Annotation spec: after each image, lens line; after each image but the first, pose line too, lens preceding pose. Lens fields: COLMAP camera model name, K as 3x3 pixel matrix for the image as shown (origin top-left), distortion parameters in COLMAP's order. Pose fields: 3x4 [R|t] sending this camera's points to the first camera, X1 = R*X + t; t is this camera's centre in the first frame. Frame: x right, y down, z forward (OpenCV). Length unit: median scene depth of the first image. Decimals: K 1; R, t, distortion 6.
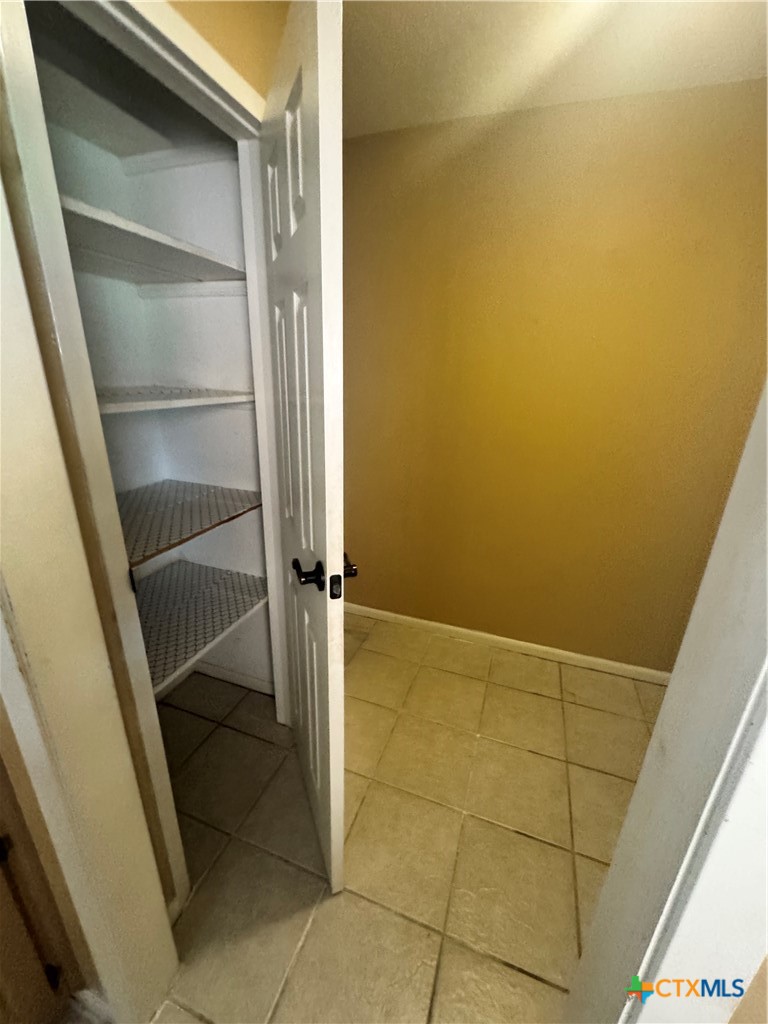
lens RADIAL K [[410.0, 0, 384.0], [0, 410.0, 512.0], [0, 0, 1]] dist [-0.002925, -0.000207]
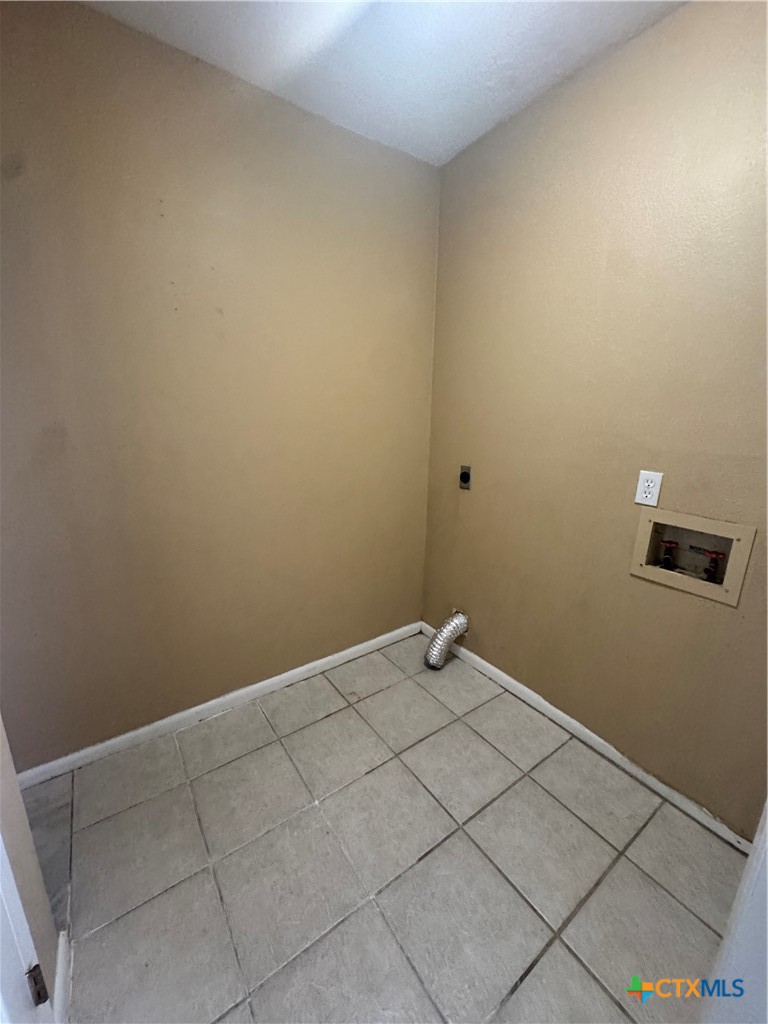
lens RADIAL K [[410.0, 0, 384.0], [0, 410.0, 512.0], [0, 0, 1]] dist [-0.002925, -0.000207]
pose [[0.568272, -0.227861, 0.790662, -0.179889], [0.273070, 0.958661, 0.080013, -0.034908], [-0.776209, 0.170437, 0.607002, 0.259876]]
